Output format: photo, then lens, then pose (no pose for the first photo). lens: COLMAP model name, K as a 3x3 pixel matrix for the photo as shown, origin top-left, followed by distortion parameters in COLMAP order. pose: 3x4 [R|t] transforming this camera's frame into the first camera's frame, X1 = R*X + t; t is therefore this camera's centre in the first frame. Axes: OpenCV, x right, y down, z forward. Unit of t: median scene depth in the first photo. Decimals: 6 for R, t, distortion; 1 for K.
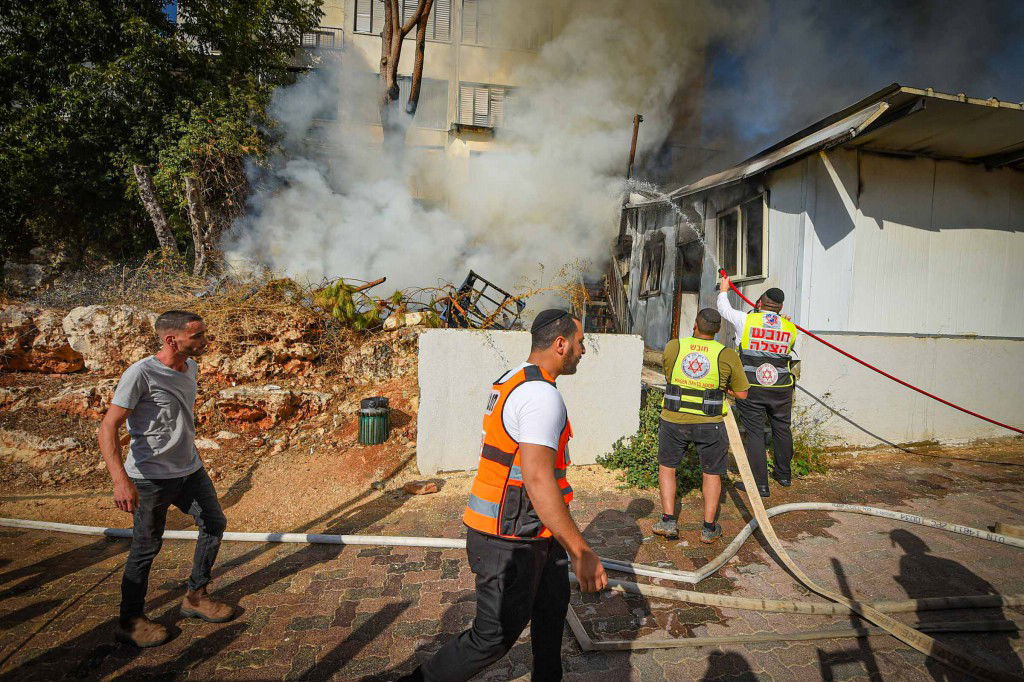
lens RADIAL K [[450.0, 0, 518.2], [0, 450.0, 348.4], [0, 0, 1]] dist [-0.003102, -0.015068]
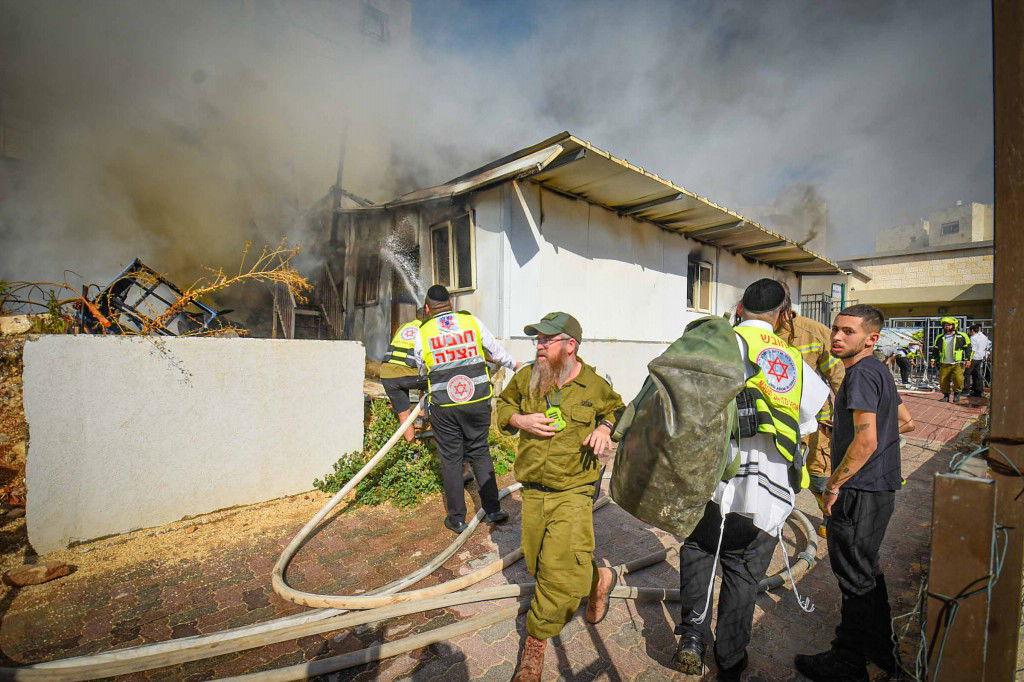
lens RADIAL K [[450.0, 0, 513.7], [0, 450.0, 357.8], [0, 0, 1]] dist [-0.003102, -0.015068]
pose [[0.822797, -0.030909, 0.567495, 0.005163], [0.041242, 0.999135, -0.005376, 0.018645], [-0.566837, 0.027828, 0.823360, 0.049984]]
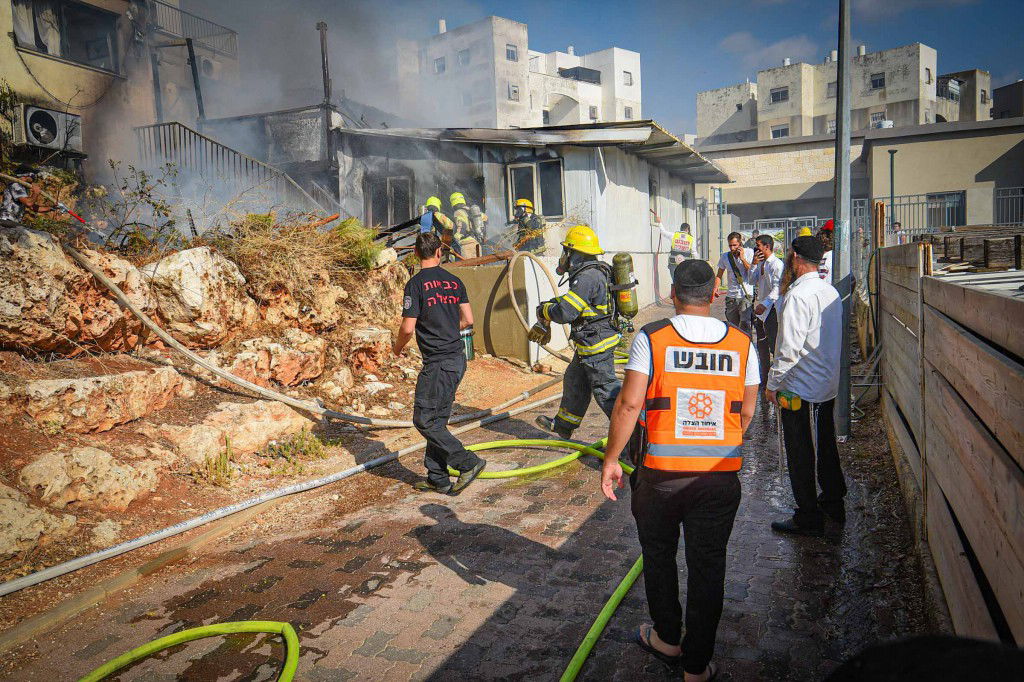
lens RADIAL K [[848.6, 0, 508.0], [0, 848.6, 340.1], [0, 0, 1]] dist [0.042547, -0.025717]
pose [[0.466087, -0.121818, 0.876312, -1.973583], [0.108168, 0.990891, 0.080215, -0.003397], [-0.878102, 0.057402, 0.475019, -0.121555]]
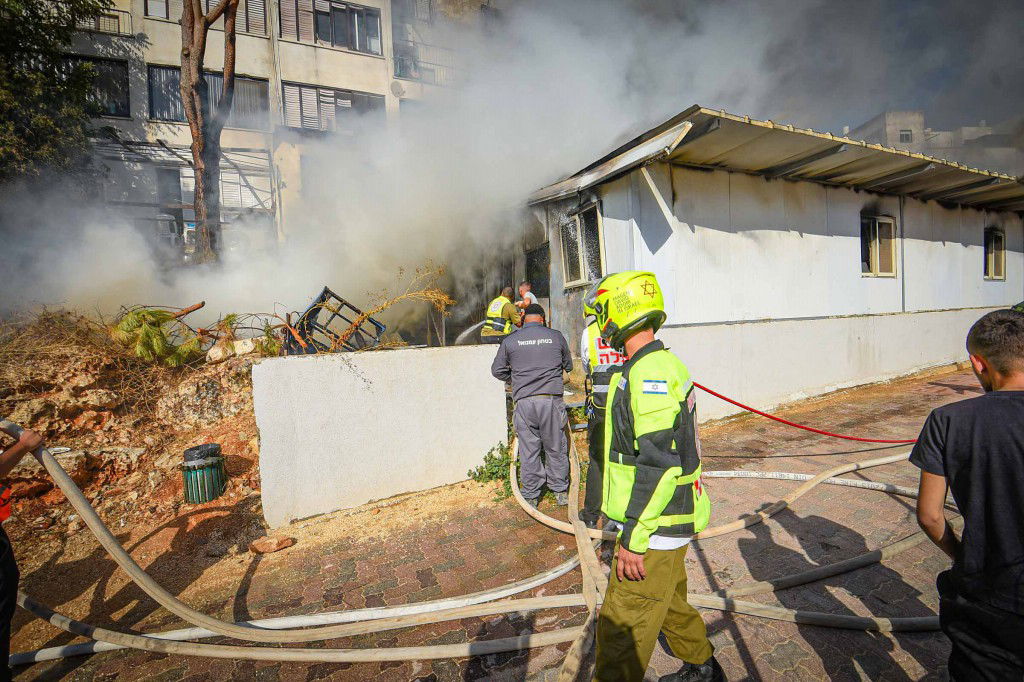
lens RADIAL K [[450.0, 0, 511.4], [0, 450.0, 352.0], [0, 0, 1]] dist [-0.003102, -0.015068]
pose [[0.953442, -0.093334, 0.286772, 0.007510], [0.096099, 0.995362, 0.004450, -0.011738], [-0.285857, 0.023316, 0.957989, 0.029021]]
